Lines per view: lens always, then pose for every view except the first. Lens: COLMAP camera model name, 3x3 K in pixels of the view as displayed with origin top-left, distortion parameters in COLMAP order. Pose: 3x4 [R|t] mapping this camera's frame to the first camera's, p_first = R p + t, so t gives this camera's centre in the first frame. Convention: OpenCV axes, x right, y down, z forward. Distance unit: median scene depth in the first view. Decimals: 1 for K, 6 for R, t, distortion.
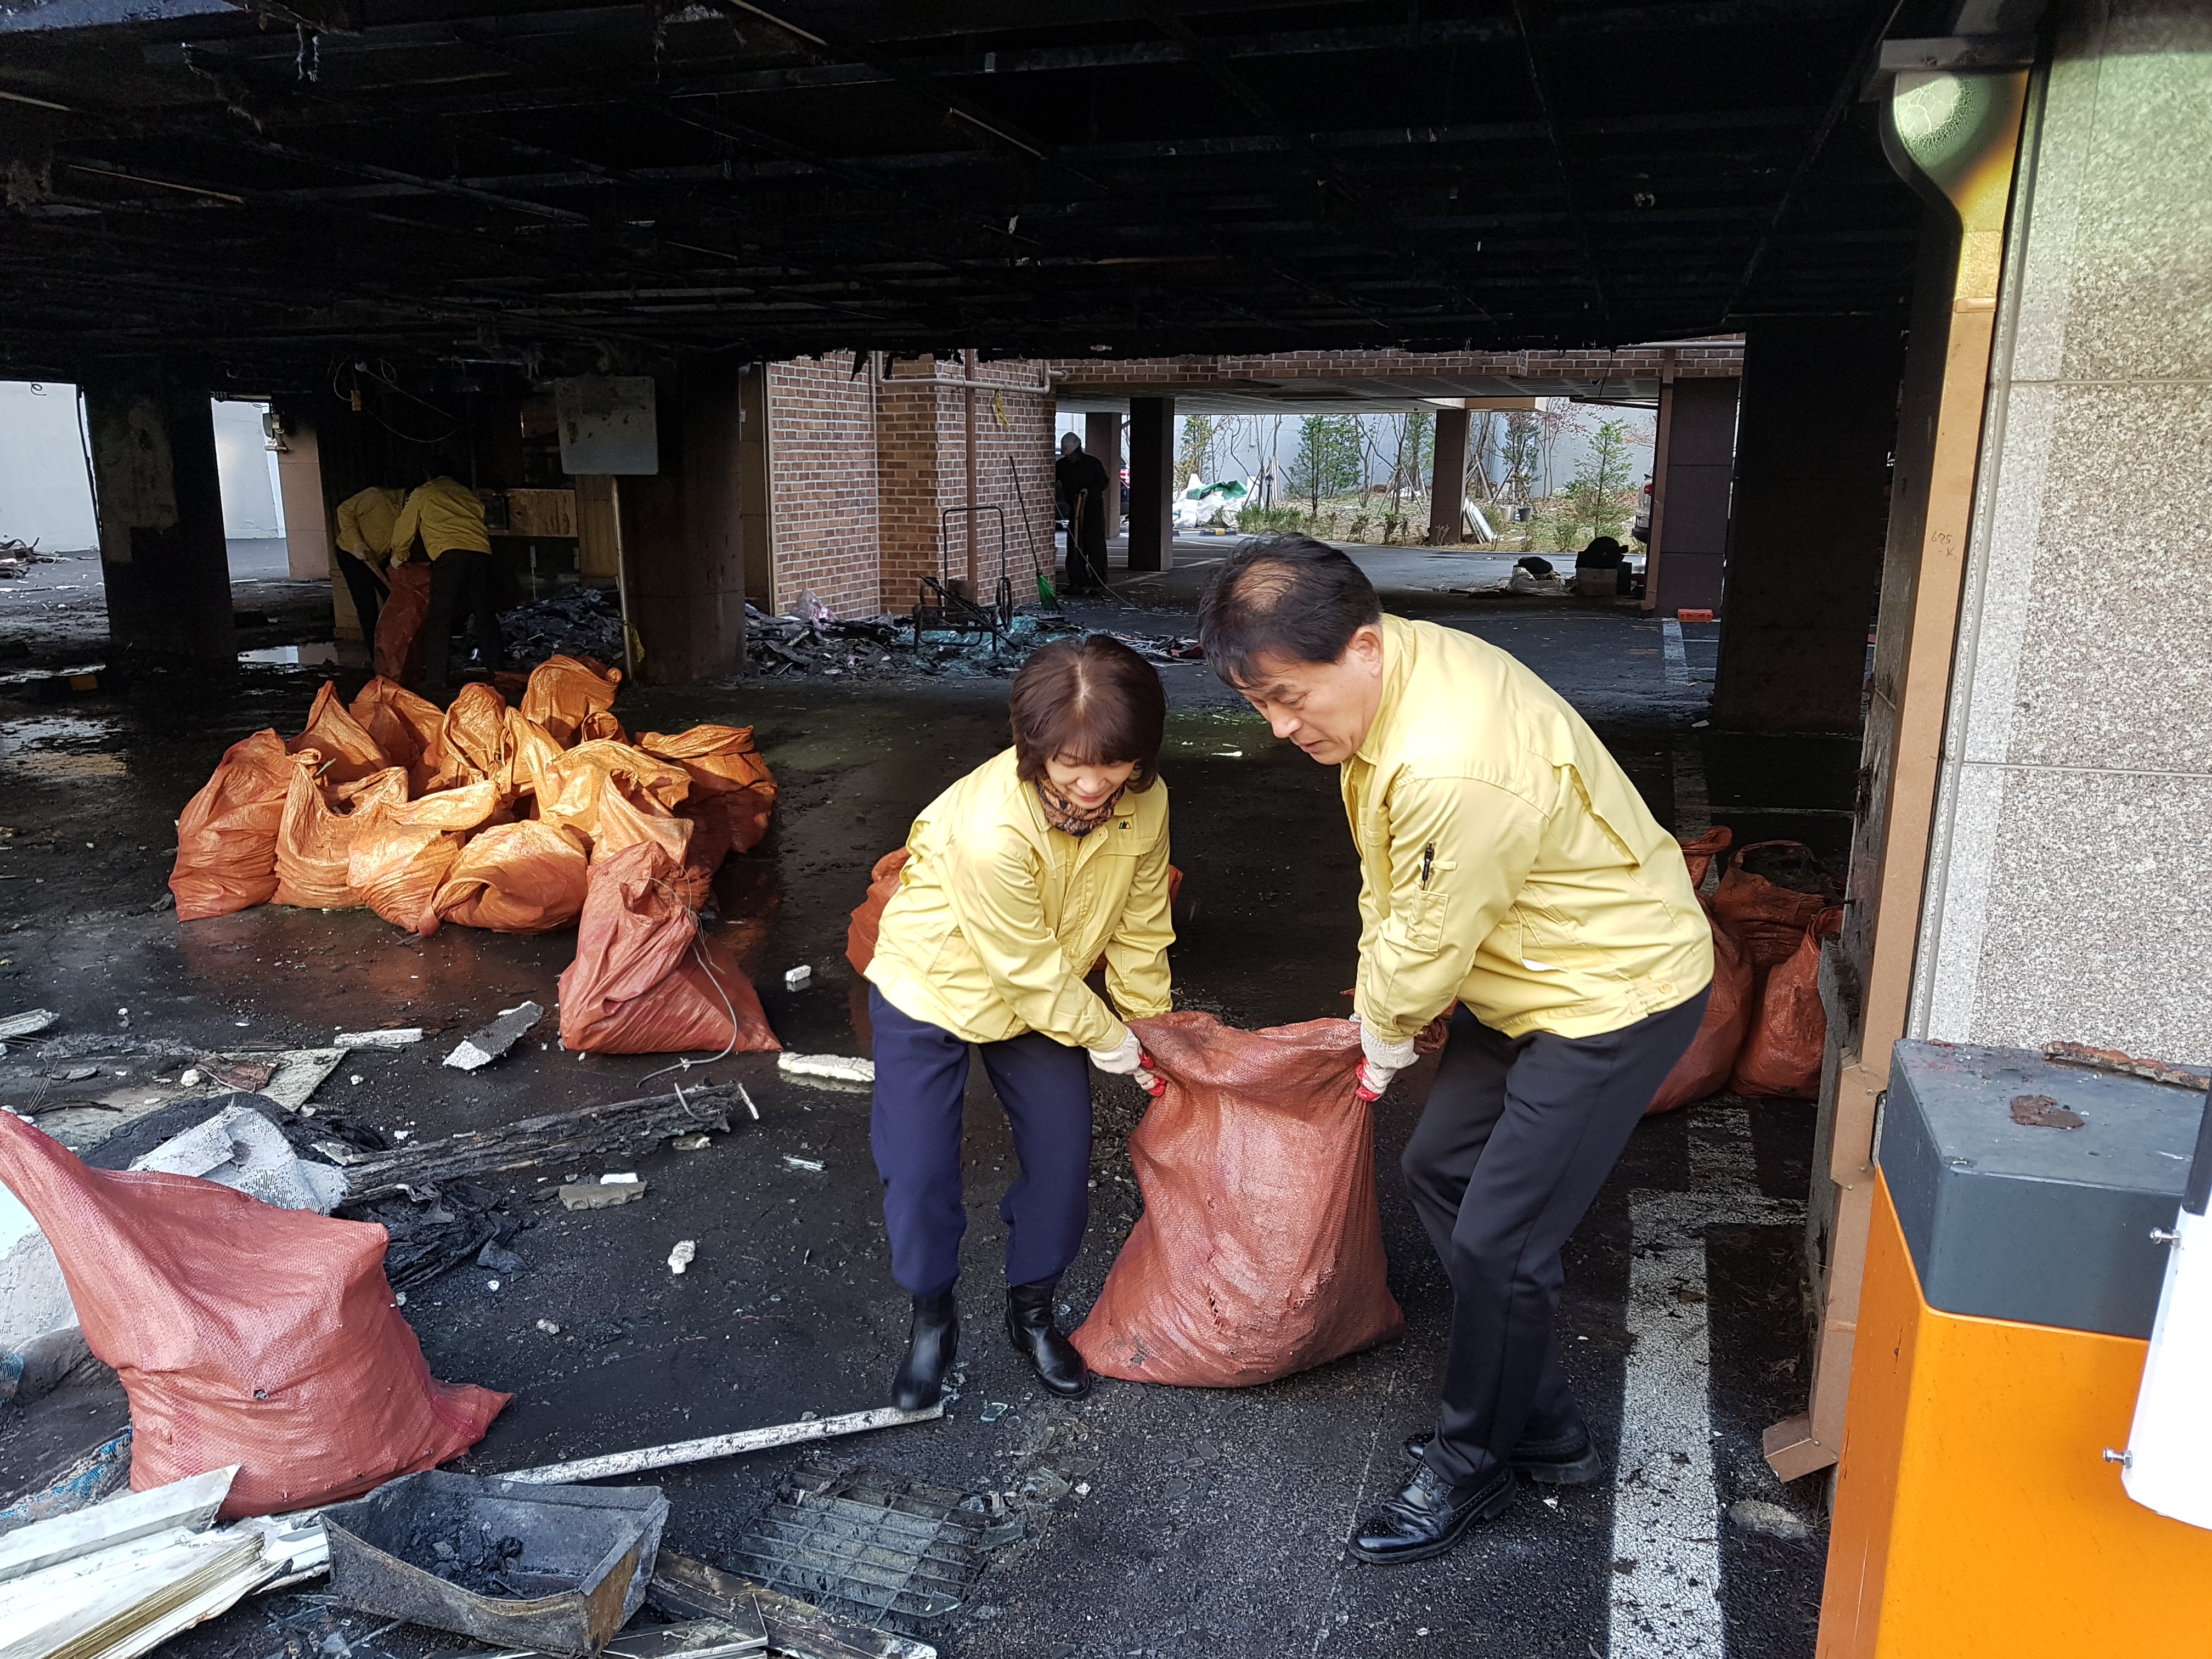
lens RADIAL K [[1663.3, 0, 1085.6], [0, 1663.3, 830.3], [0, 0, 1]] dist [0.010075, -0.008516]
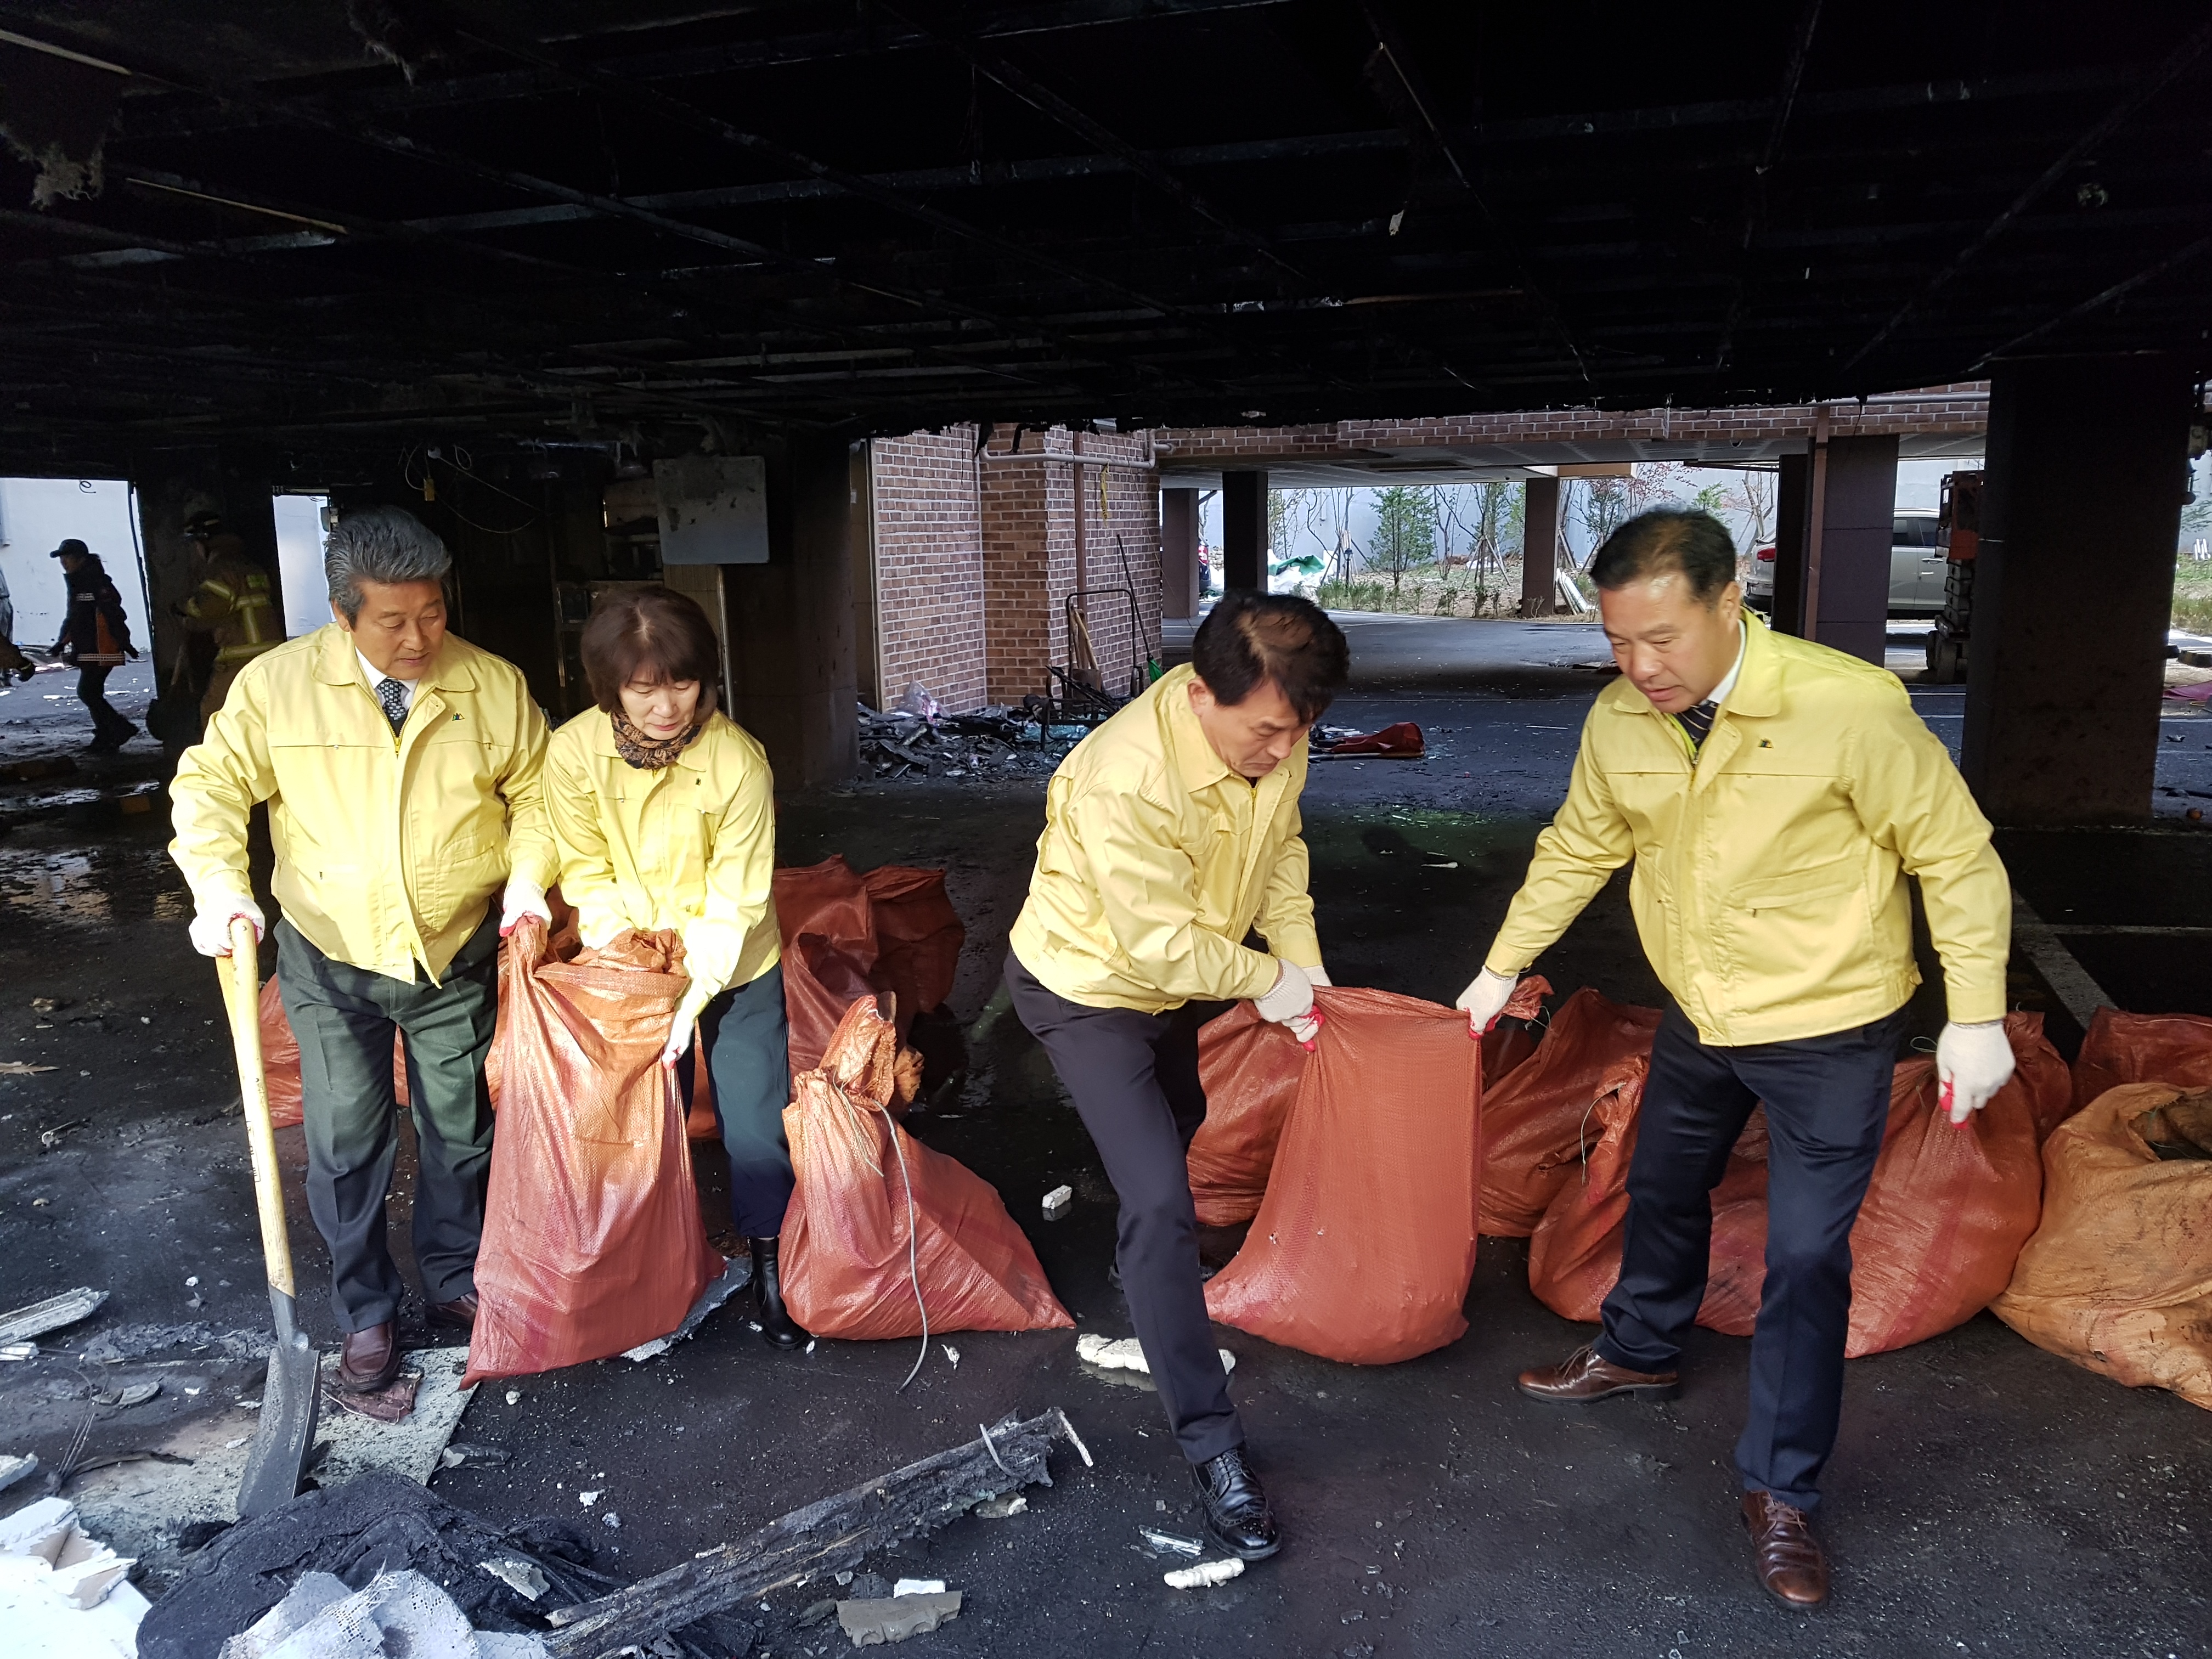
lens RADIAL K [[1663.3, 0, 1126.1], [0, 1663.3, 837.4], [0, 0, 1]] dist [0.010075, -0.008516]
pose [[0.999787, -0.020449, -0.002942, -0.062433], [0.020312, 0.998965, -0.040698, -0.023200], [0.003771, 0.040629, 0.999167, 0.100472]]
